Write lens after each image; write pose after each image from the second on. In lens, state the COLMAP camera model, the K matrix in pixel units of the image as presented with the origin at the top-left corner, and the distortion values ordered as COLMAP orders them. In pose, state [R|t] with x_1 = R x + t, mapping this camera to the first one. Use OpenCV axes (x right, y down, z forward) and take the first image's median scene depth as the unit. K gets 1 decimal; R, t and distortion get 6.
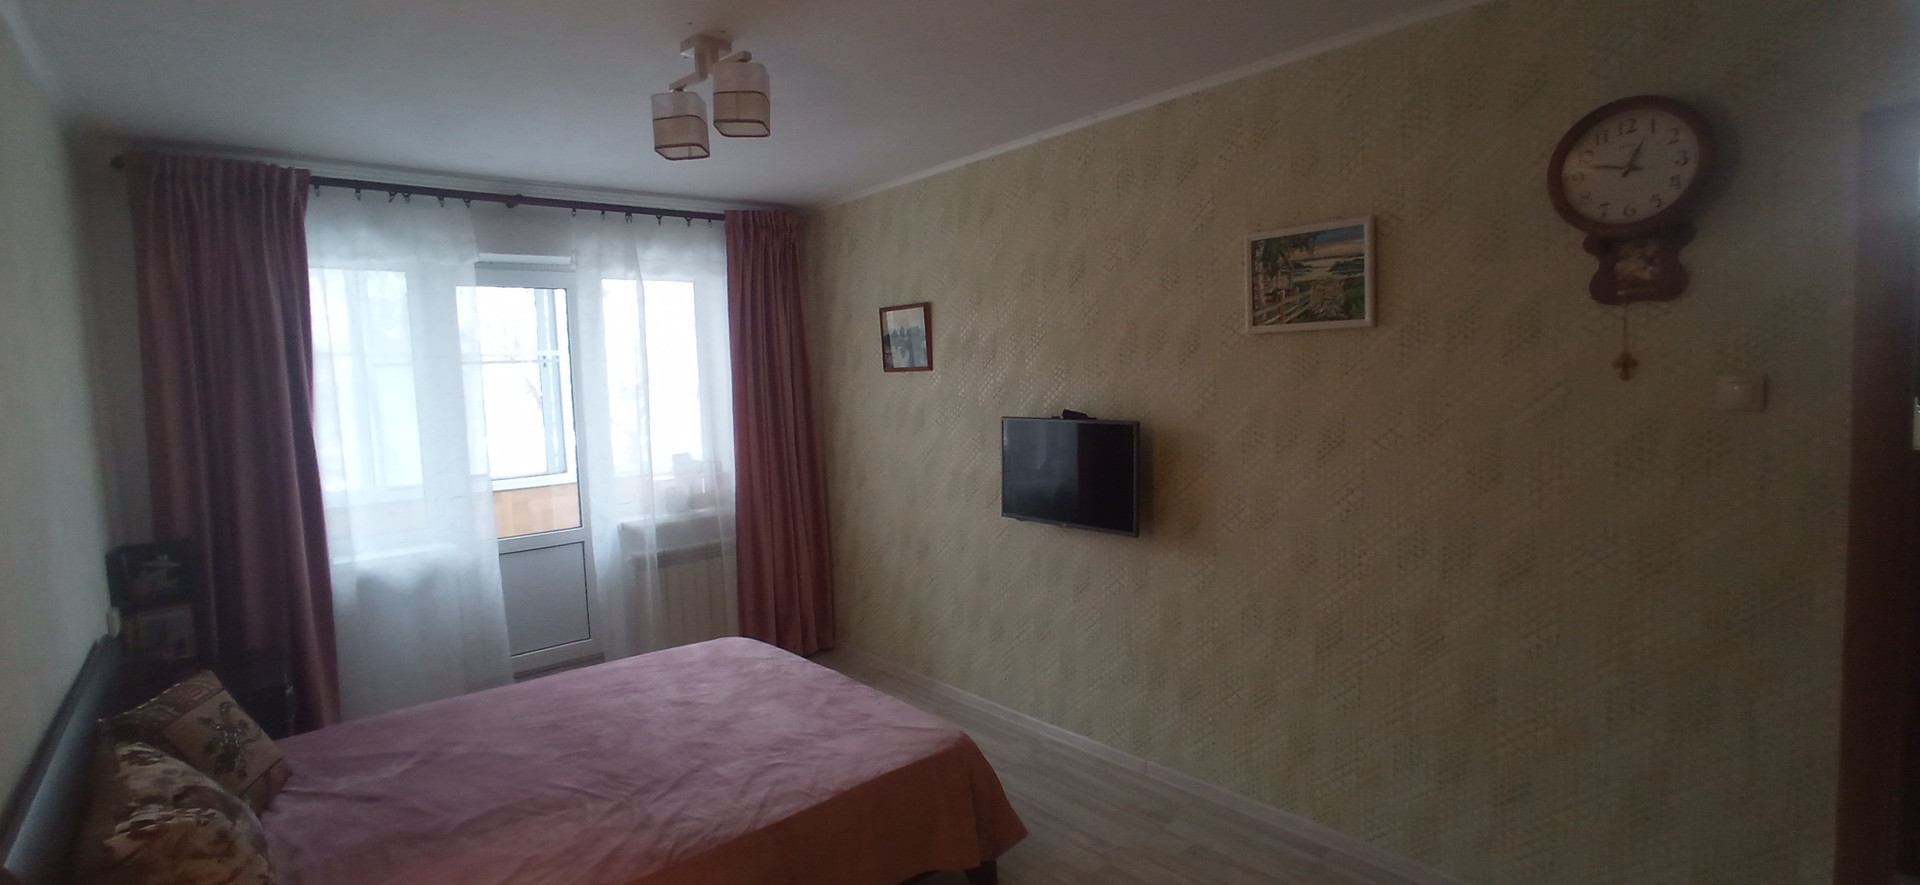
lens RADIAL K [[872.3, 0, 950.4], [0, 872.3, 450.7], [0, 0, 1]] dist [-0.018575, 0.000748]
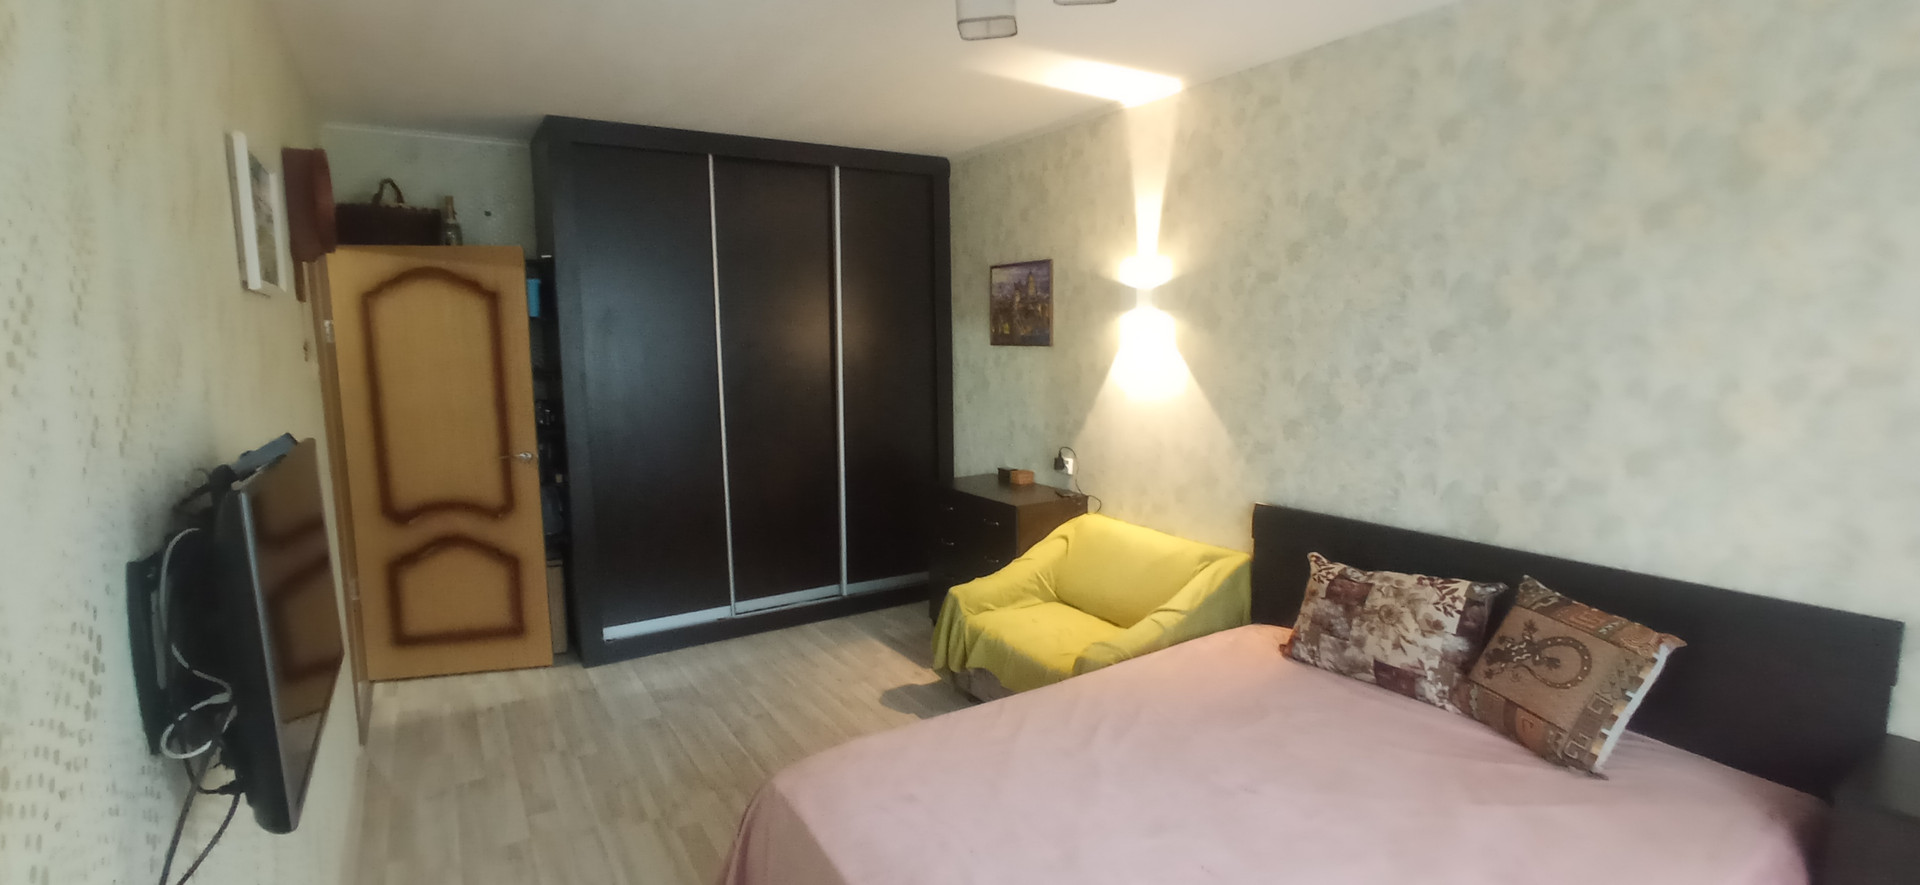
lens RADIAL K [[872.3, 0, 952.8], [0, 872.3, 434.5], [0, 0, 1]] dist [-0.018575, 0.000748]
pose [[-0.990081, 0.034225, 0.136265, -0.177579], [0.060410, 0.979347, 0.192949, -0.080657], [-0.126847, 0.199267, -0.971701, 1.093736]]
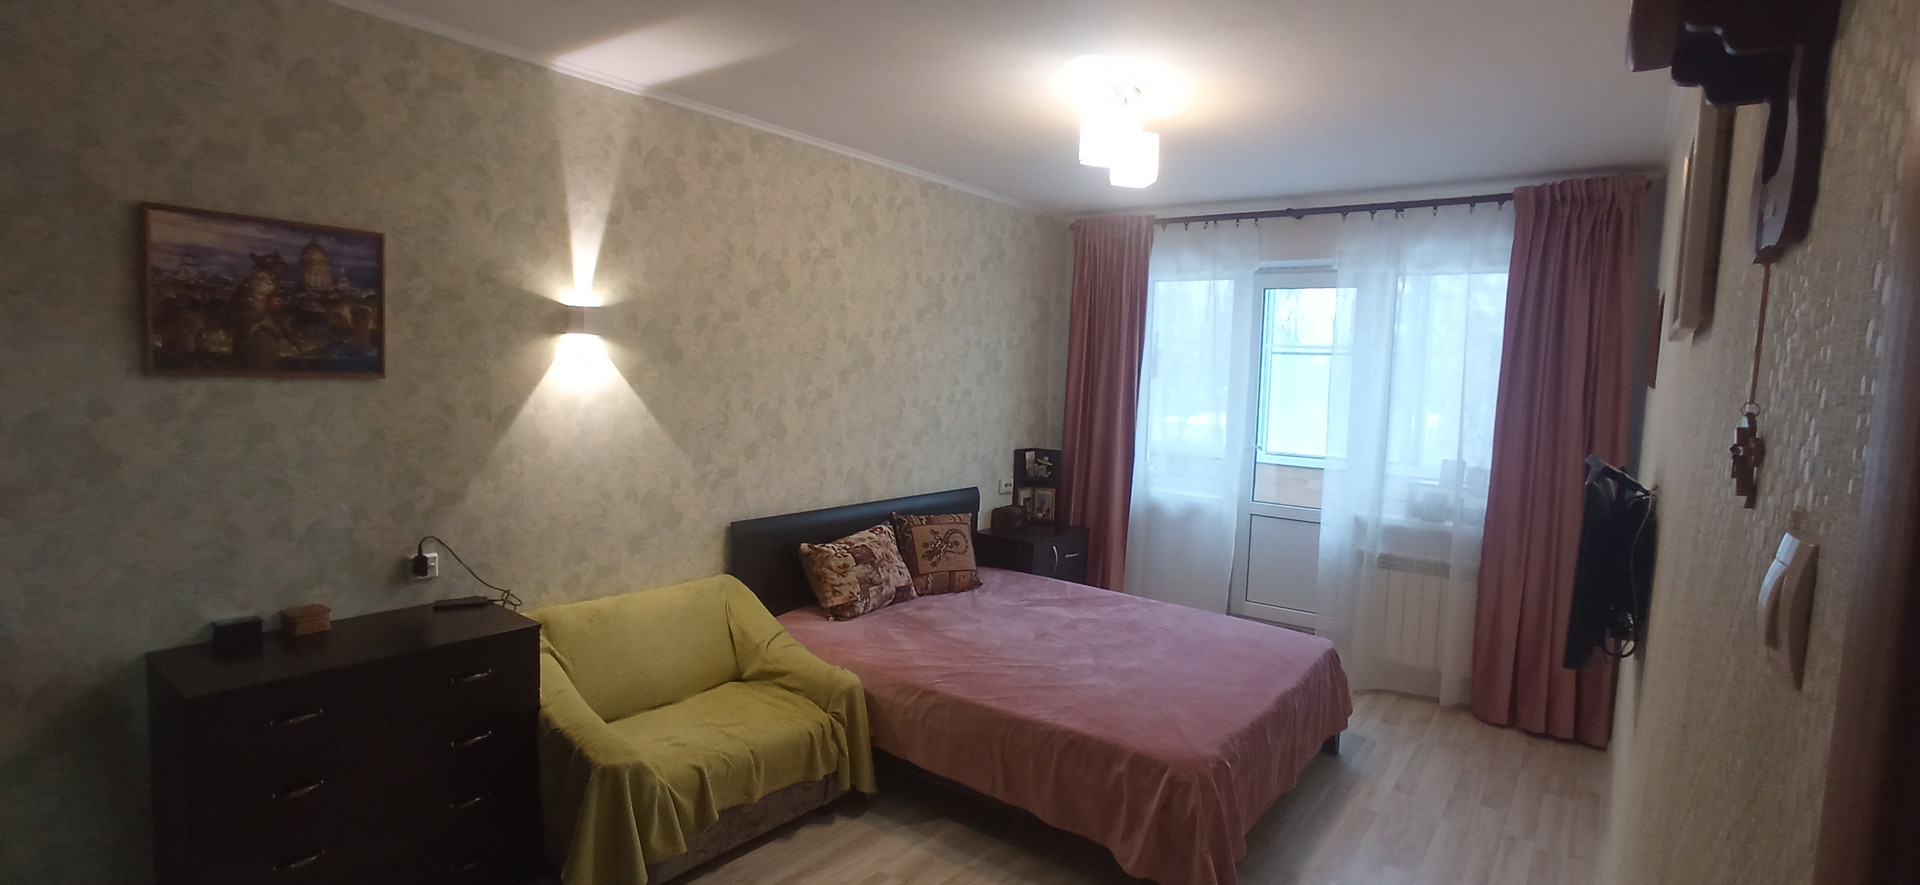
lens RADIAL K [[872.3, 0, 953.8], [0, 872.3, 438.9], [0, 0, 1]] dist [-0.018575, 0.000748]
pose [[0.212562, 0.130121, -0.968445, 0.527783], [-0.130468, 0.985999, 0.103843, -0.050999], [0.968398, 0.104278, 0.226562, 0.311831]]
